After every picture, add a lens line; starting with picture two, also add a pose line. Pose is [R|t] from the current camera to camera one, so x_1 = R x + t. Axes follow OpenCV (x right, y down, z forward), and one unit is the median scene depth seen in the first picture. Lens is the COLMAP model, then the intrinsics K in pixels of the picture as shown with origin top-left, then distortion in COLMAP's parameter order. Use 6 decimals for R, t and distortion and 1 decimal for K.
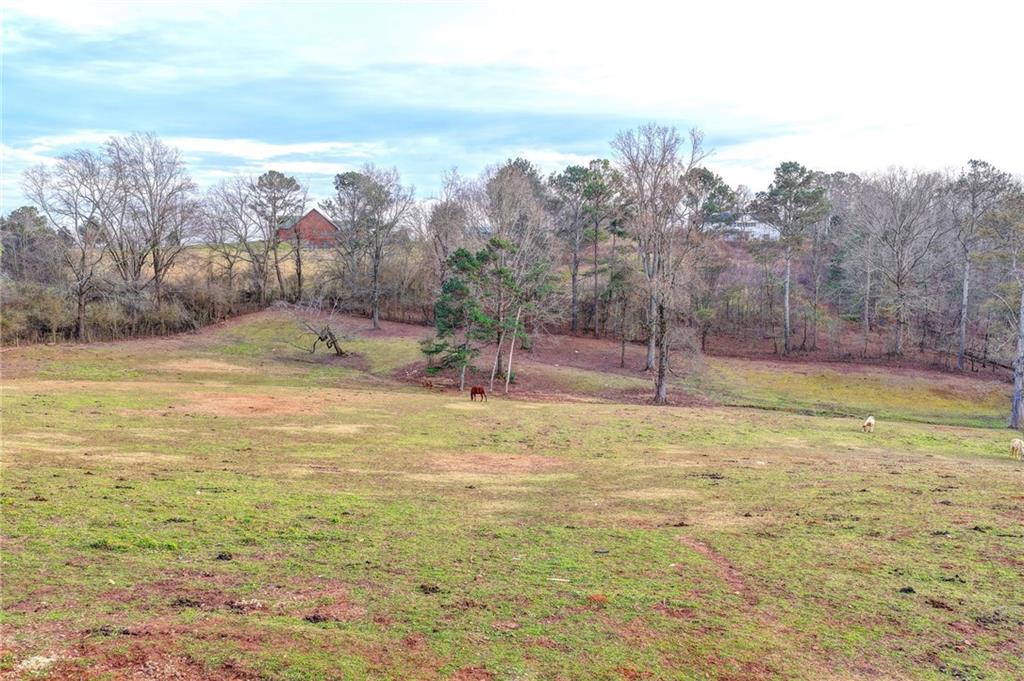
lens RADIAL K [[846.4, 0, 517.0], [0, 846.4, 341.6], [0, 0, 1]] dist [-0.005794, 0.022505]
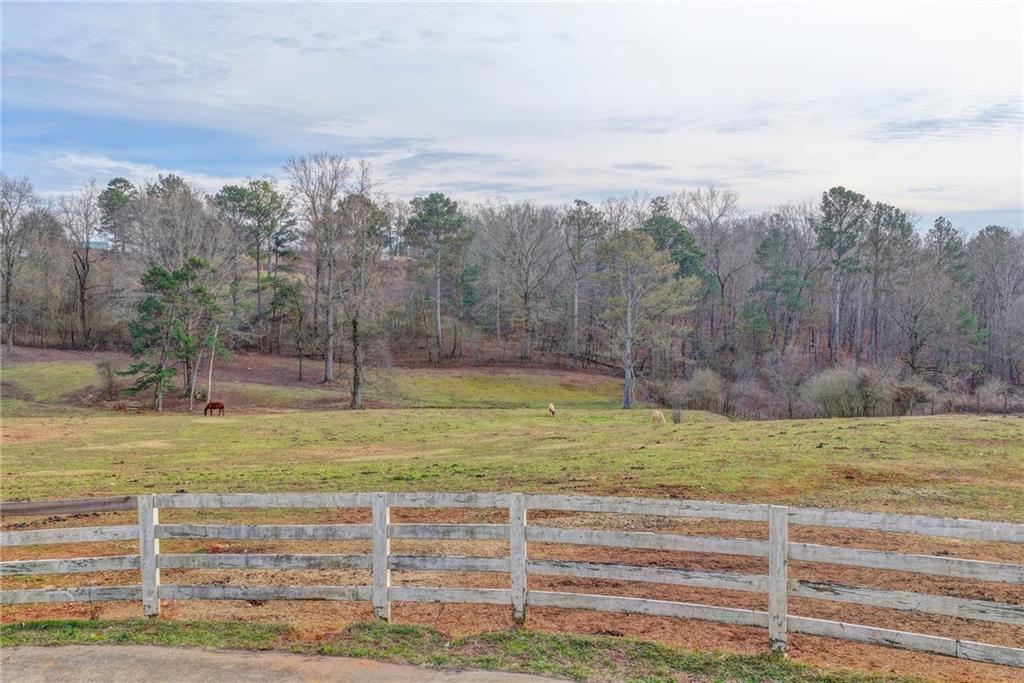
lens RADIAL K [[846.4, 0, 517.0], [0, 846.4, 342.6], [0, 0, 1]] dist [-0.005794, 0.022505]
pose [[0.880997, -0.033853, 0.471909, -0.139375], [0.043263, 0.999022, -0.009101, 0.004466], [-0.471140, 0.028434, 0.881600, -0.057226]]
